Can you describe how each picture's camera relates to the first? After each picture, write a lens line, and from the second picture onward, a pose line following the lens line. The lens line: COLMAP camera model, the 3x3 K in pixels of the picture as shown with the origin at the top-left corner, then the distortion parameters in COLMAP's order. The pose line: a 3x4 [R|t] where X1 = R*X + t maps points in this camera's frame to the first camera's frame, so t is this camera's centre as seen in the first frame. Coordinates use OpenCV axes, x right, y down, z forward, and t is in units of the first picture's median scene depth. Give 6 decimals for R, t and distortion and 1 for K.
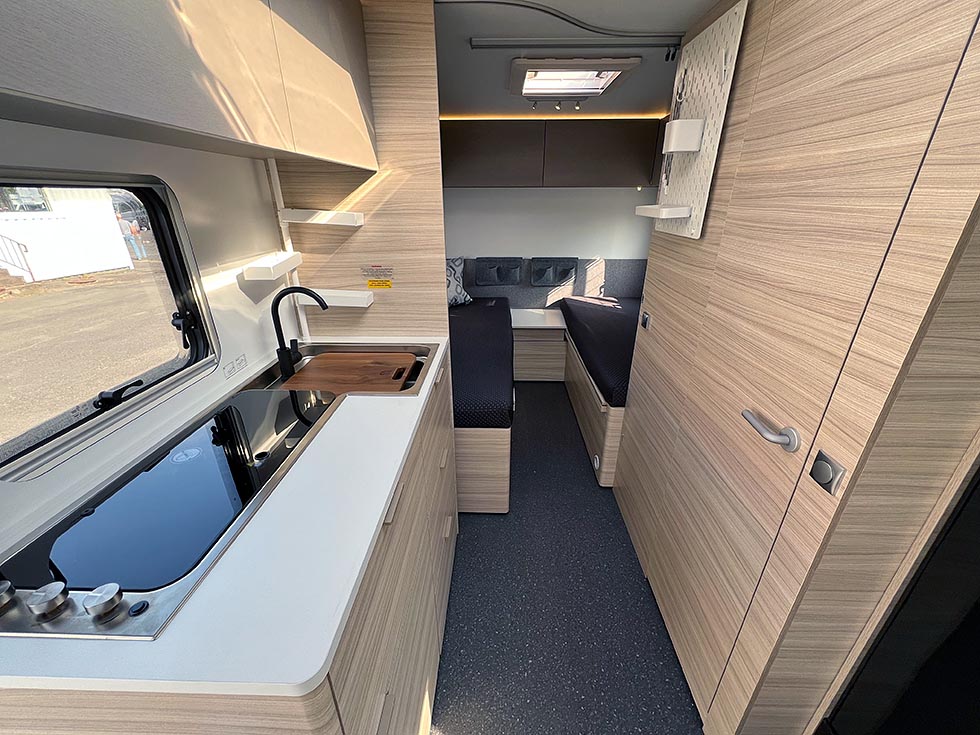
lens RADIAL K [[393.4, 0, 491.0], [0, 393.4, 371.7], [0, 0, 1]] dist [-0.002000, 0.000652]
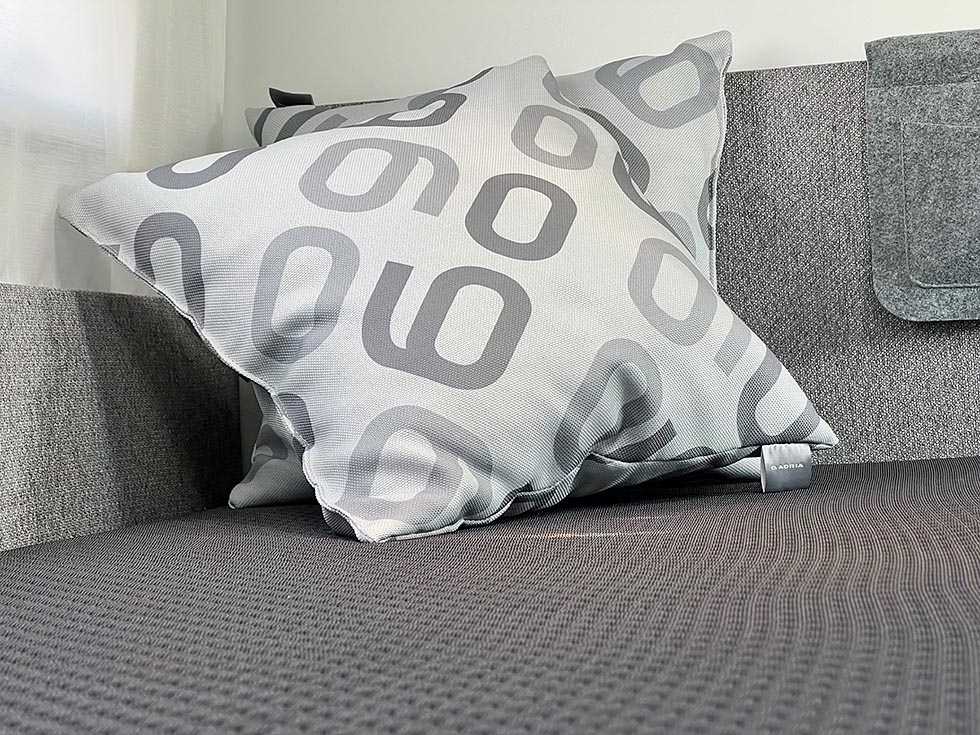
lens RADIAL K [[2239.5, 0, 487.2], [0, 2239.5, 367.8], [0, 0, 1]] dist [0.076102, 0.000000]
pose [[0.981416, -0.054115, -0.184104, -0.030882], [-0.027465, 0.909921, -0.413871, 0.006064], [0.189917, 0.411236, 0.891525, 0.535130]]
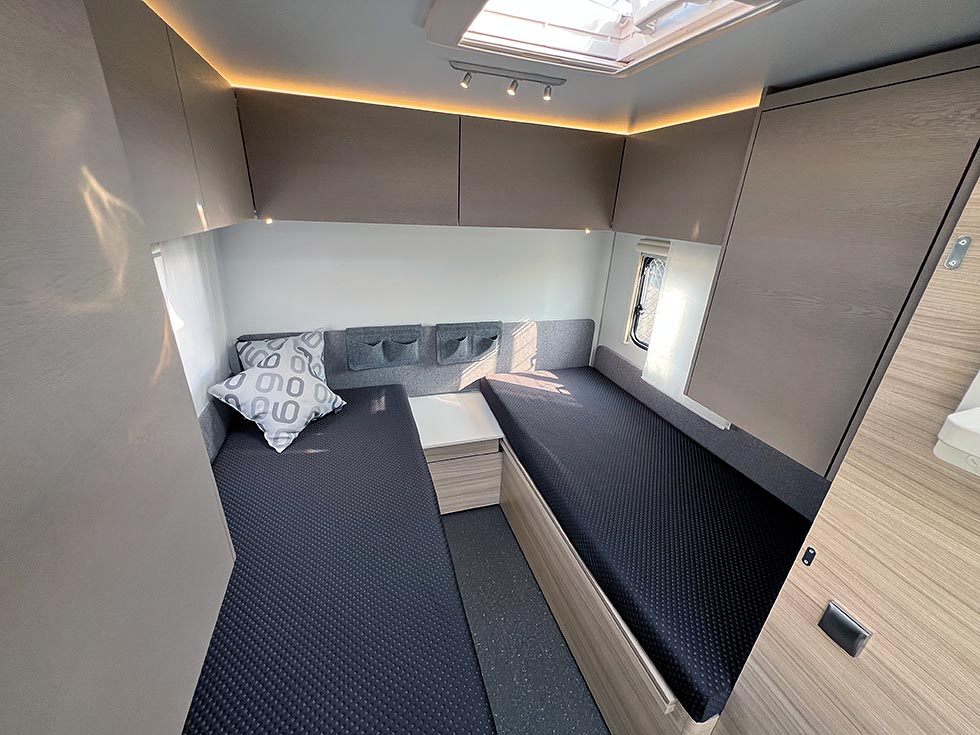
lens RADIAL K [[393.4, 0, 490.6], [0, 393.4, 368.4], [0, 0, 1]] dist [-0.002000, 0.000652]
pose [[0.940521, -0.085655, 0.328761, -0.031930], [0.089578, 0.995975, 0.003226, -0.211061], [-0.327714, 0.026415, 0.944408, 0.353445]]
